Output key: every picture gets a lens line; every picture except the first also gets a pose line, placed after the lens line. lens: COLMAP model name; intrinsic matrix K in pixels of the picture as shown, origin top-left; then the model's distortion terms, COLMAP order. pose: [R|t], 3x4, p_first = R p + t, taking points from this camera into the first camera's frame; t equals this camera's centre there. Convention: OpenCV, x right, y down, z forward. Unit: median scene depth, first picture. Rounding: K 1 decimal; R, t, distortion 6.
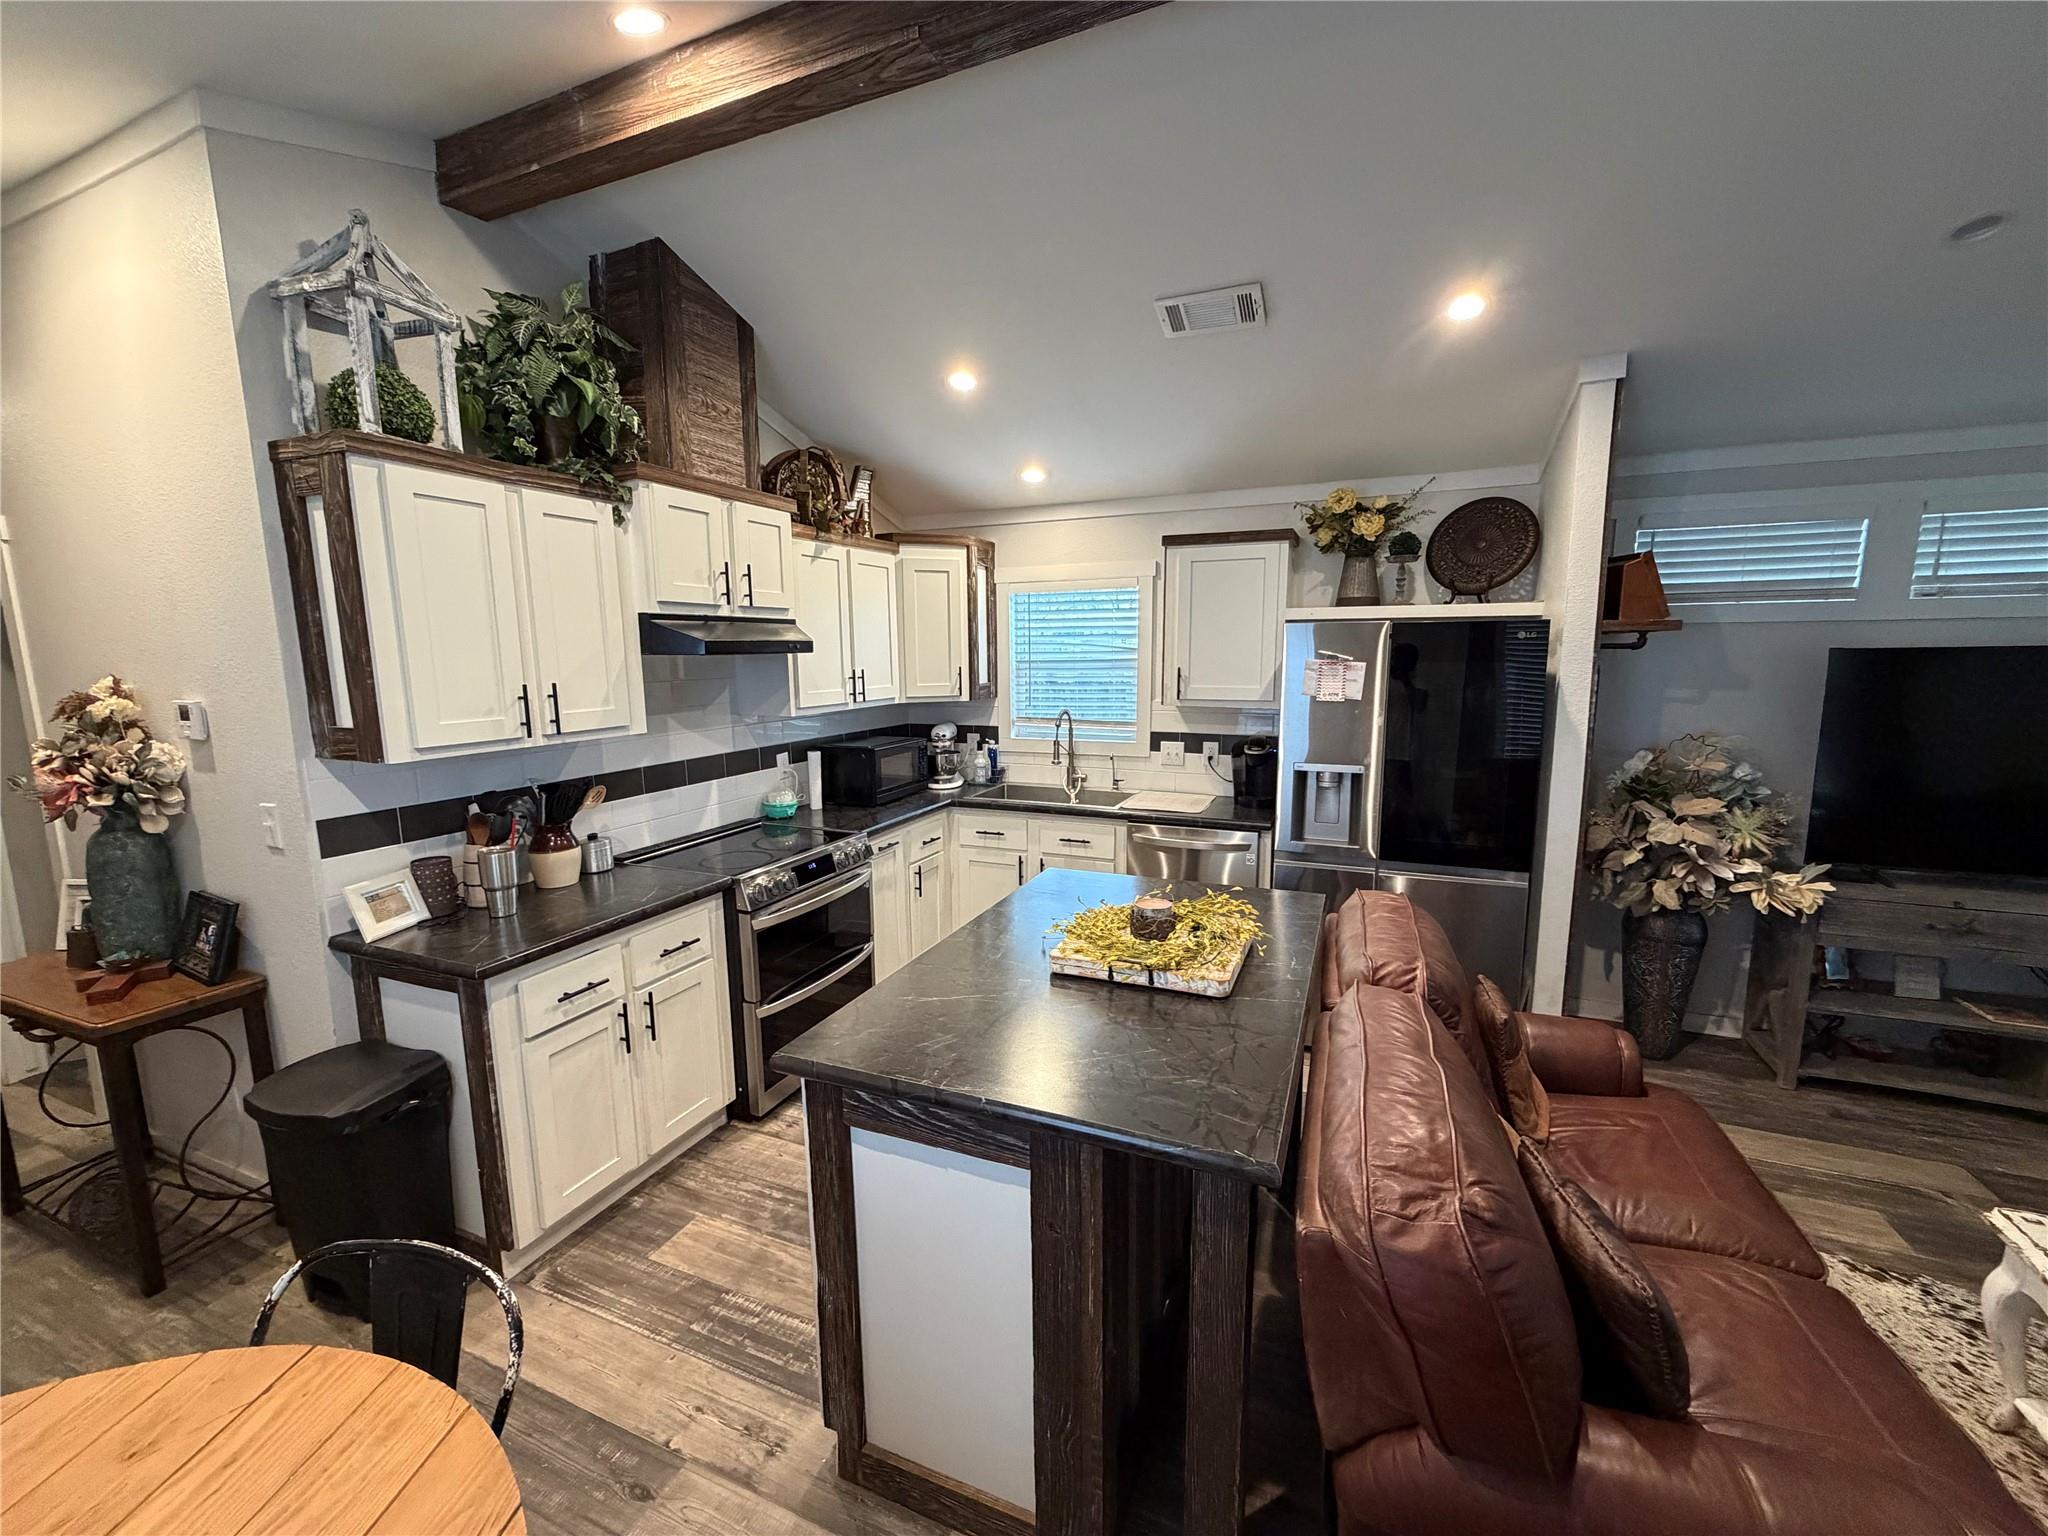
lens RADIAL K [[815.3, 0, 1021.7], [0, 815.3, 771.3], [0, 0, 1]] dist [-0.000426, 0.000201]
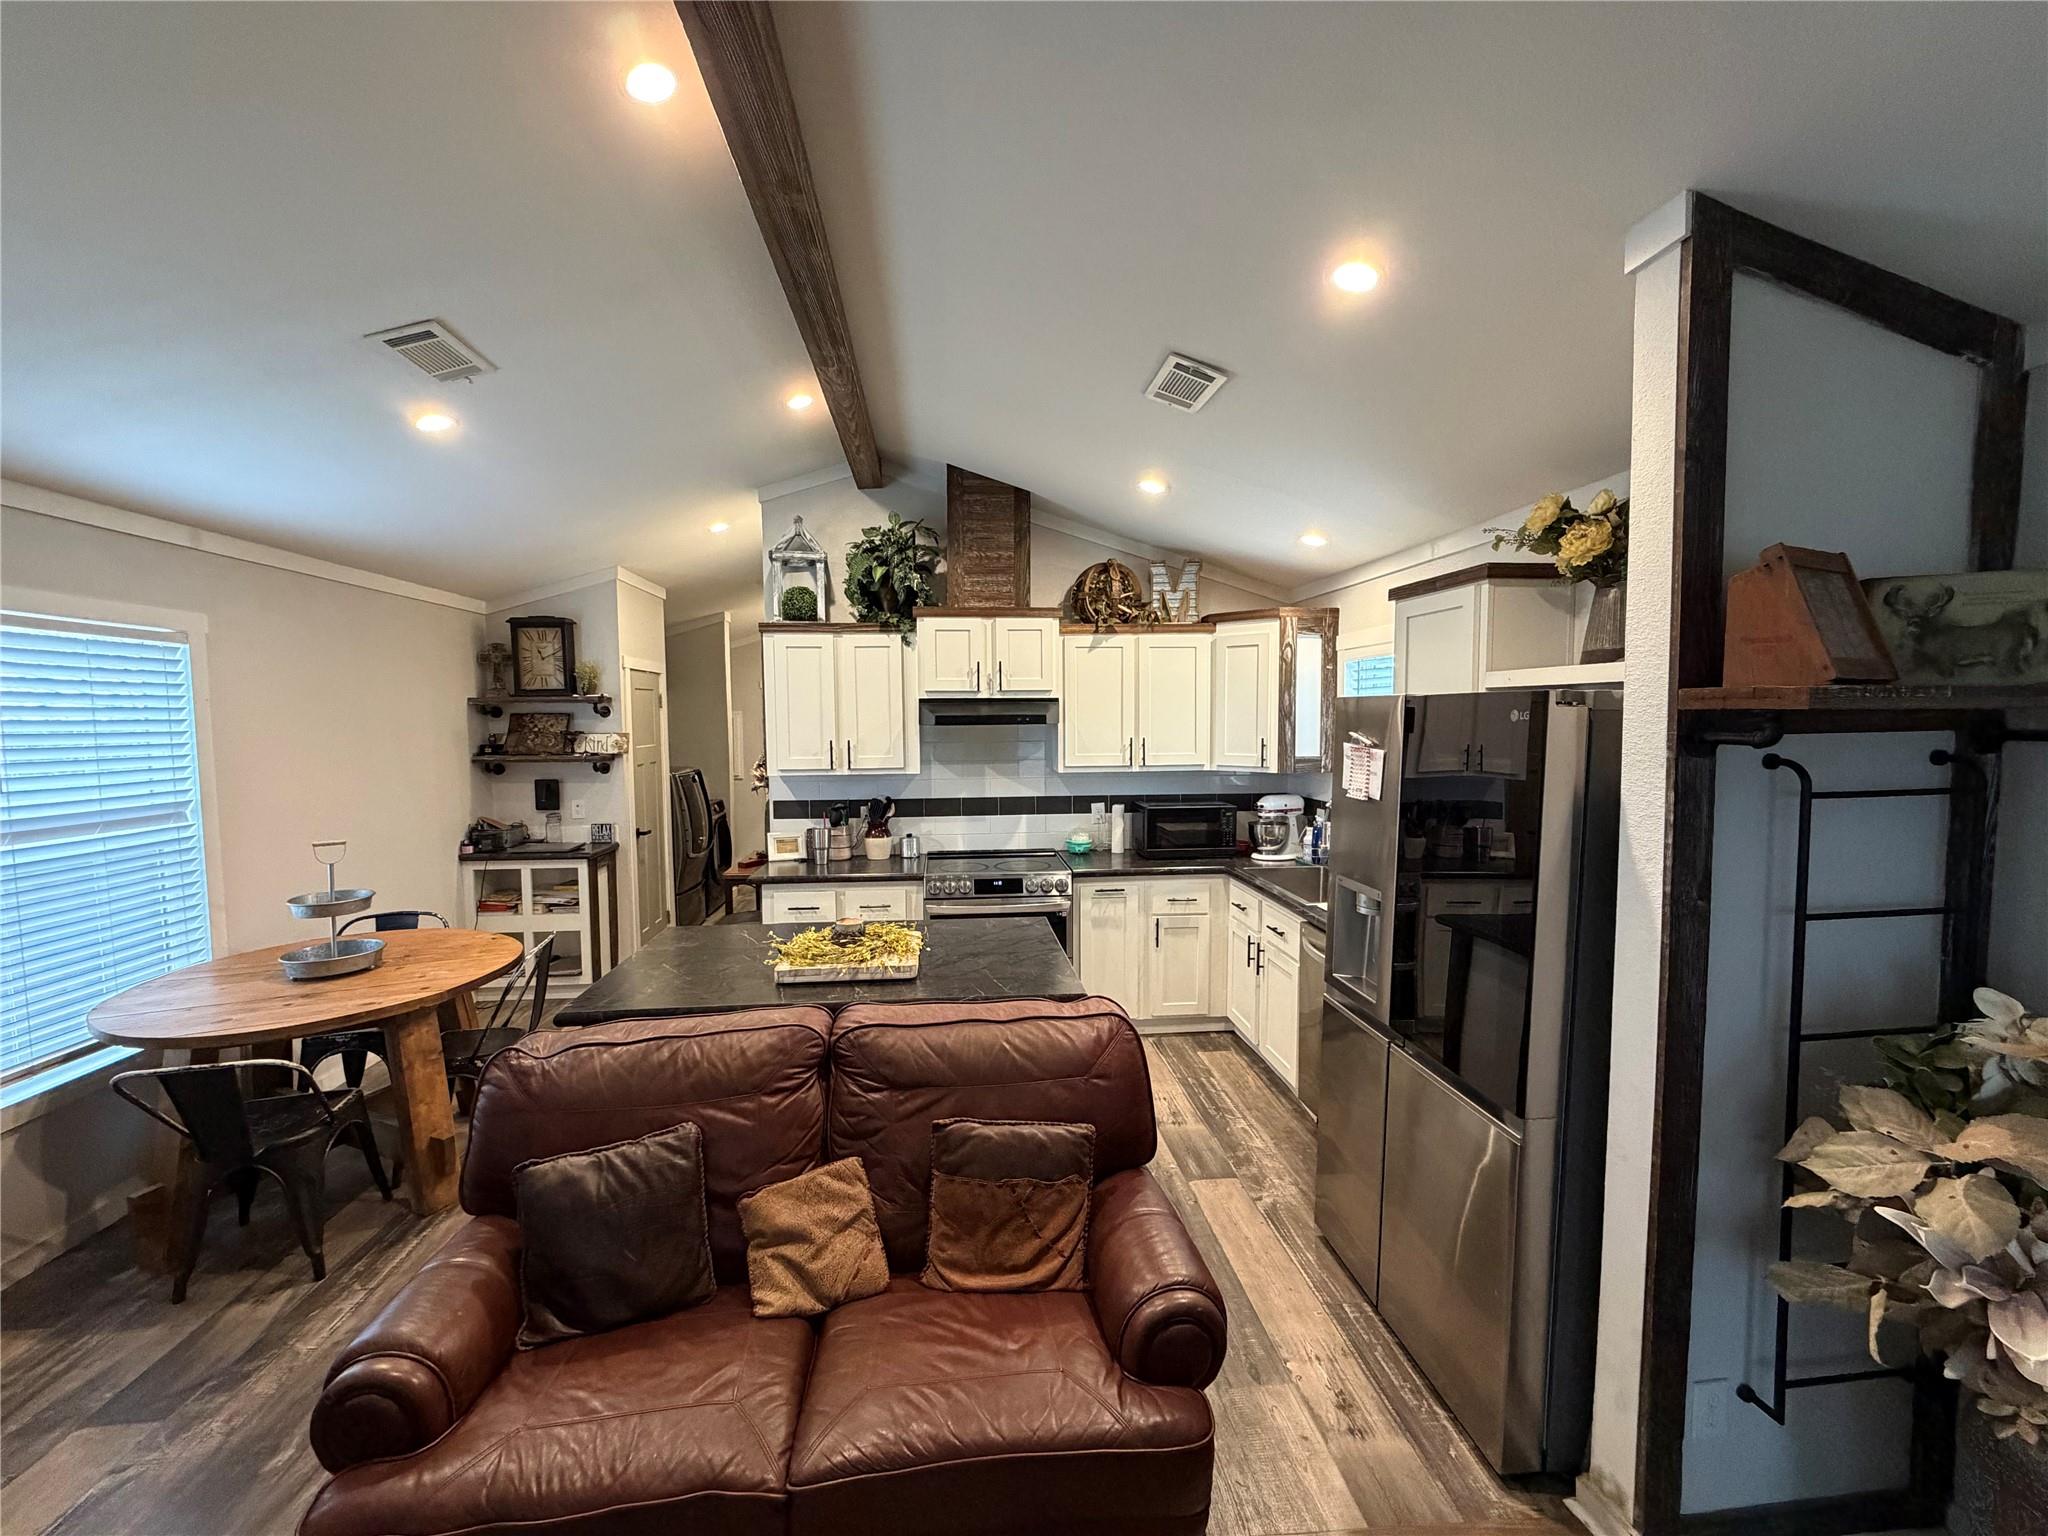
lens RADIAL K [[815.3, 0, 1020.6], [0, 815.3, 770.8], [0, 0, 1]] dist [-0.000426, 0.000201]
pose [[0.479673, 0.066468, -0.874926, 0.896306], [-0.128694, 0.991673, 0.004782, -0.075657], [0.867958, 0.110304, 0.484233, 0.360056]]
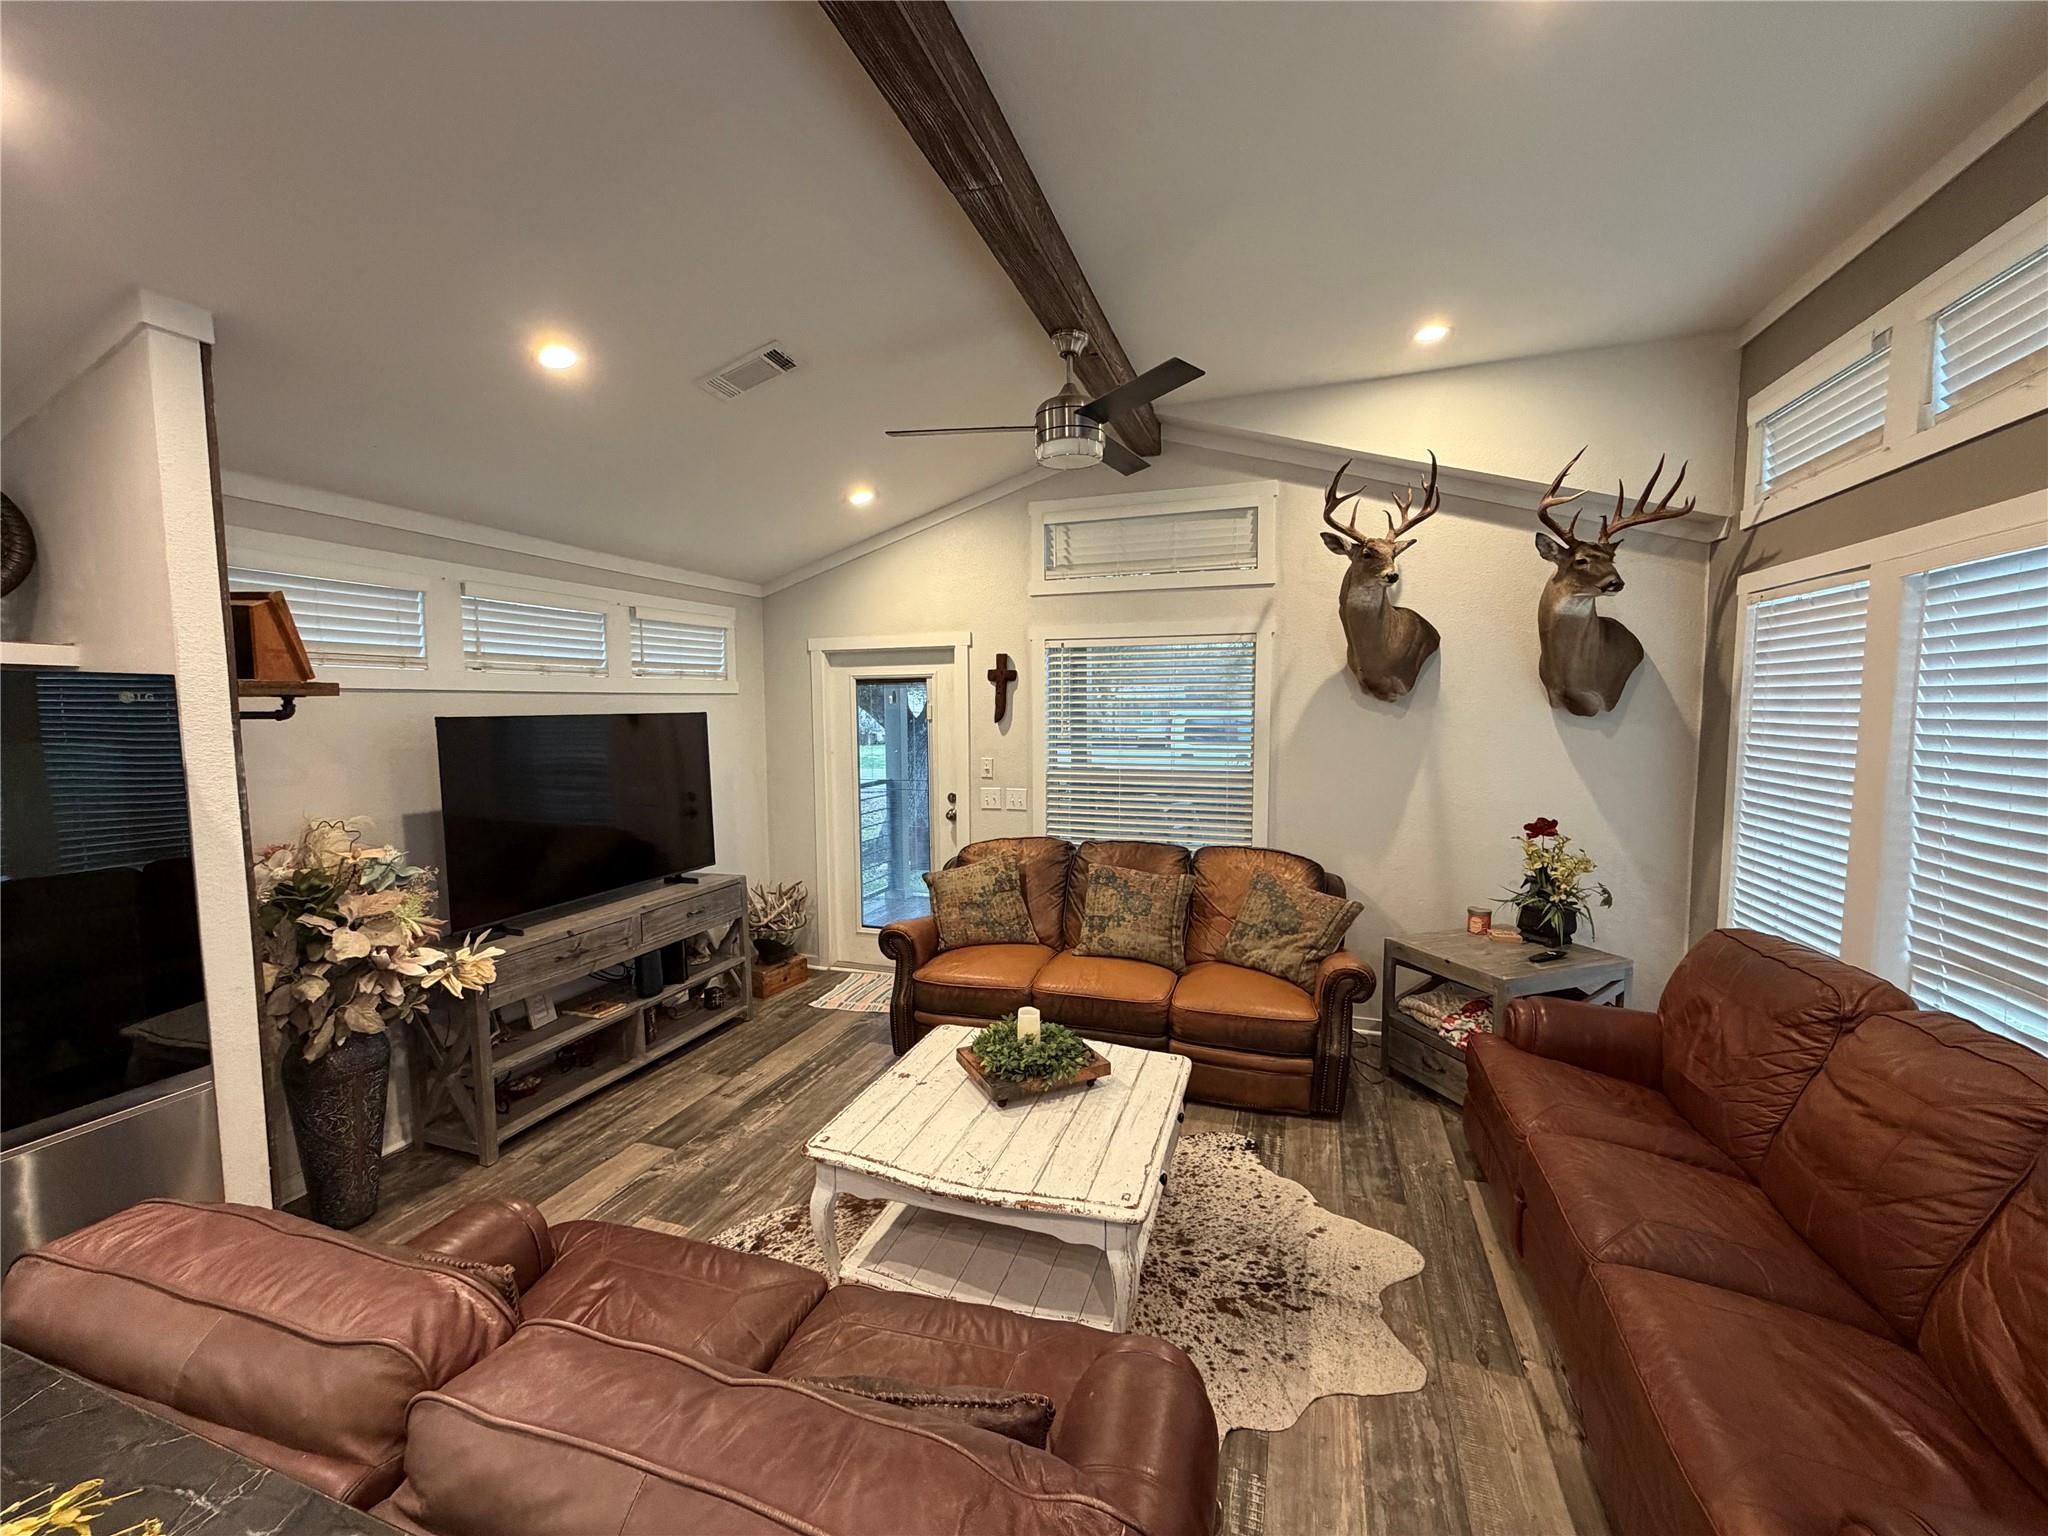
lens RADIAL K [[815.3, 0, 1018.9], [0, 815.3, 770.1], [0, 0, 1]] dist [-0.000426, 0.000201]
pose [[-0.064091, -0.067767, 0.995641, -0.041181], [0.150779, 0.985581, 0.076788, -0.054709], [-0.986488, 0.155043, -0.052949, 0.348291]]
